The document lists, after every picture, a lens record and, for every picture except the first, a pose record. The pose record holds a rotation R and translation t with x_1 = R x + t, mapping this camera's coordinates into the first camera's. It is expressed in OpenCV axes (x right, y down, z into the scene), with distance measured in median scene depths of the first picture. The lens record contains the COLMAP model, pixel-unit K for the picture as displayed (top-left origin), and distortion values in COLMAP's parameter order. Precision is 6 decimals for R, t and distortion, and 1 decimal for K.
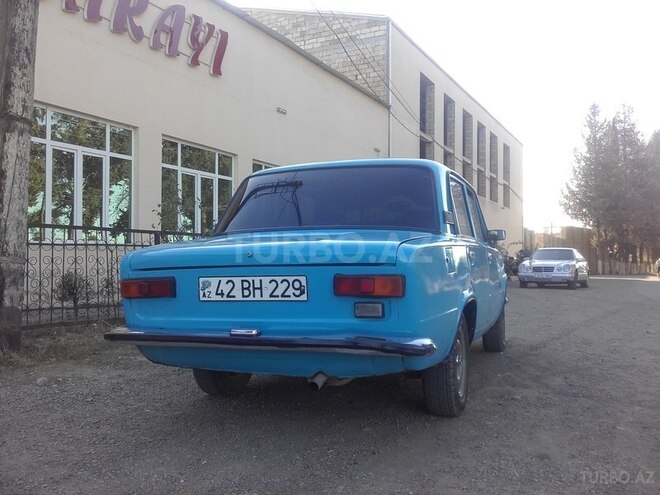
lens RADIAL K [[597.2, 0, 330.0], [0, 597.2, 247.5], [0, 0, 1]] dist [0.098237, -0.183131]
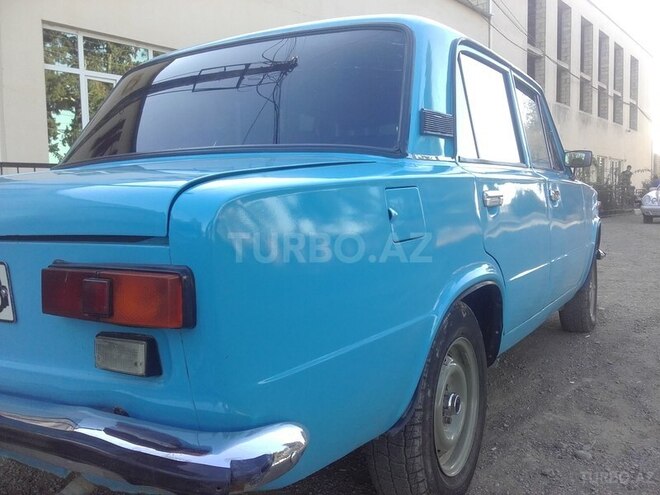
lens RADIAL K [[597.2, 0, 330.0], [0, 597.2, 247.5], [0, 0, 1]] dist [0.098237, -0.183131]
pose [[0.983895, -0.002041, -0.178734, 0.042552], [0.021478, 0.994040, 0.106884, -0.000507], [0.177450, -0.109001, 0.978075, 0.103365]]
